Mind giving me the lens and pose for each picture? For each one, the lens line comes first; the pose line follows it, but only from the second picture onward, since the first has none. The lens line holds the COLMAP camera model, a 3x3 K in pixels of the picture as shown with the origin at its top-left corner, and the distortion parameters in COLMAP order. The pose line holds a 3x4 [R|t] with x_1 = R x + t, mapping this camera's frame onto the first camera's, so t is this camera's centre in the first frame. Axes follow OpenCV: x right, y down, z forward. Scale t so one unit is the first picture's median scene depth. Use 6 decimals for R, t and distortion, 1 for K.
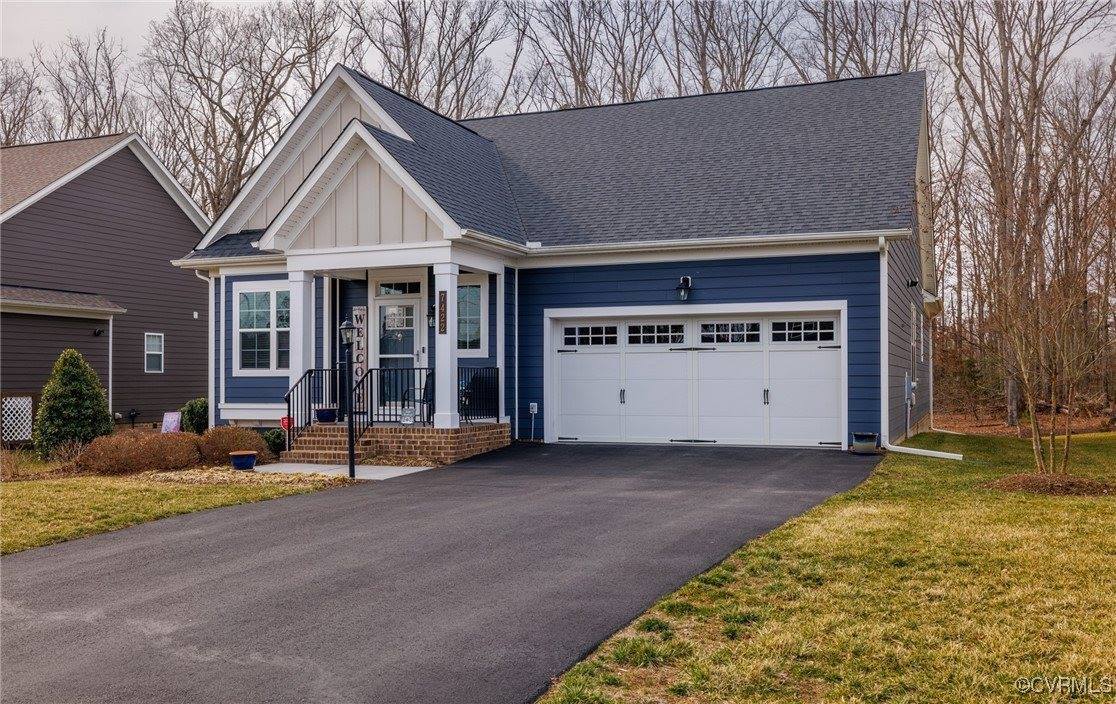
lens RADIAL K [[1072.5, 0, 557.0], [0, 1072.5, 358.4], [0, 0, 1]] dist [-0.017709, 0.000000]
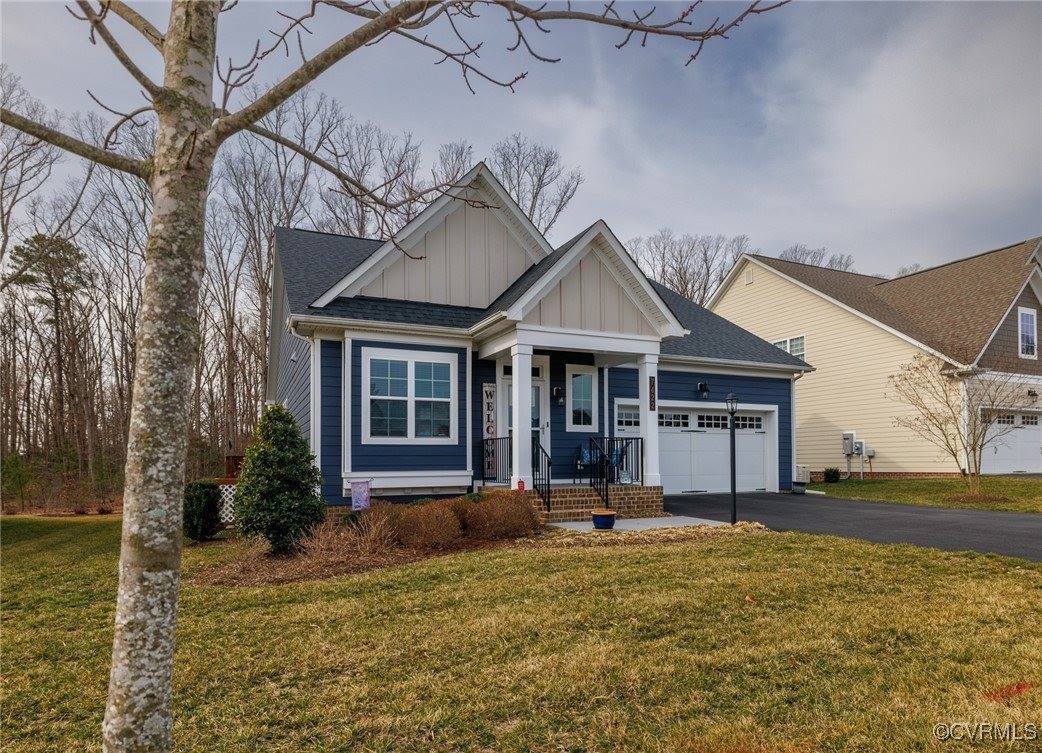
lens RADIAL K [[648.4, 0, 546.6], [0, 648.4, 442.2], [0, 0, 1]] dist [-0.006194, -0.000318]
pose [[0.676821, 0.023956, 0.735758, -0.660249], [-0.008270, 0.999655, -0.024940, 0.030122], [-0.736102, 0.010796, 0.676785, 0.511549]]
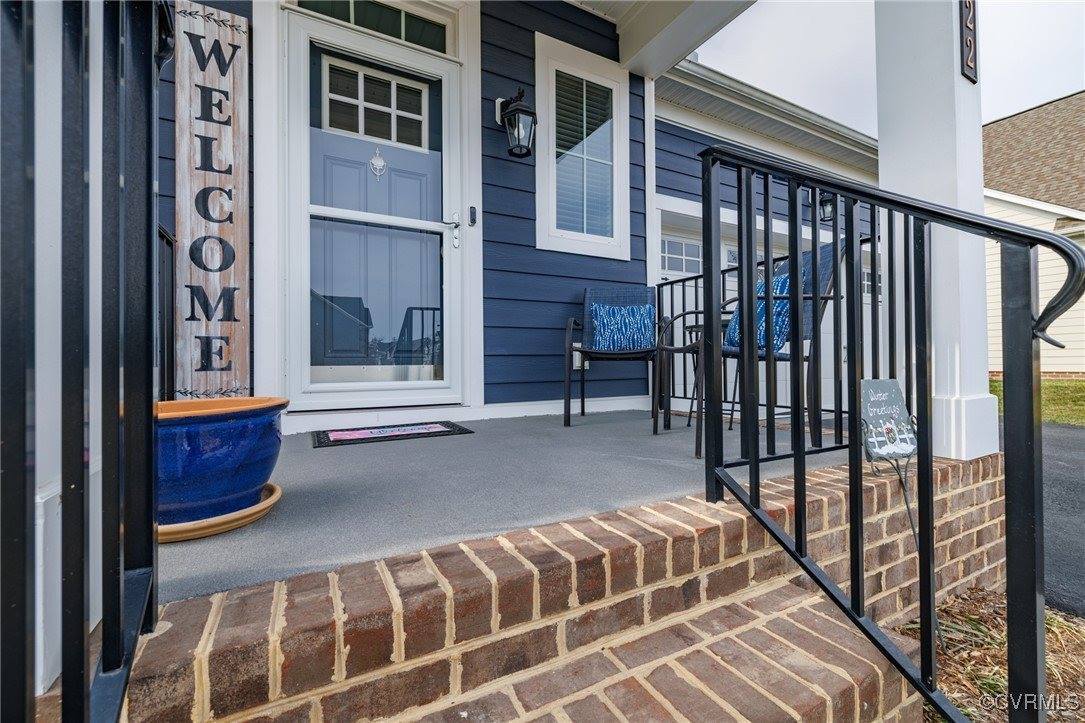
lens RADIAL K [[450.6, 0, 537.2], [0, 450.6, 360.4], [0, 0, 1]] dist [-0.003670, -0.000359]
pose [[0.653214, 0.003193, 0.757167, -0.221703], [-0.005667, 0.999984, 0.000671, 0.039251], [-0.757152, -0.004729, 0.653221, 0.891057]]
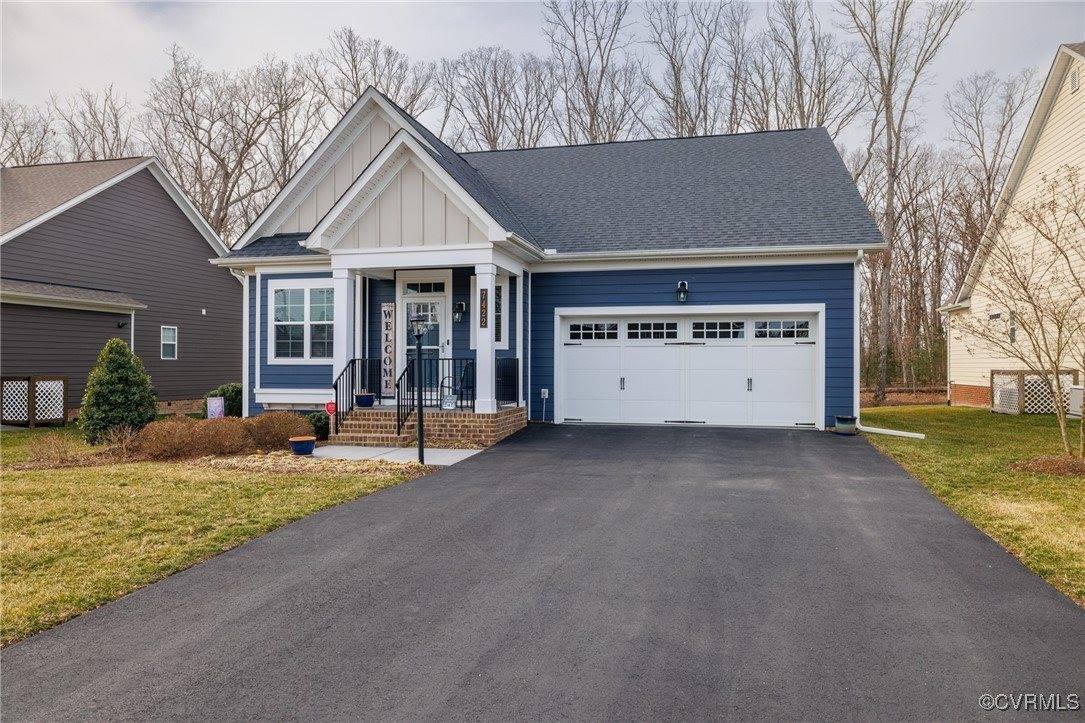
lens RADIAL K [[747.9, 0, 544.4], [0, 747.9, 355.8], [0, 0, 1]] dist [-0.008668, -0.000016]
pose [[0.990230, 0.006932, 0.139273, -0.134137], [-0.008035, 0.999941, 0.007361, -0.000088], [-0.139214, -0.008408, 0.990227, 0.202787]]
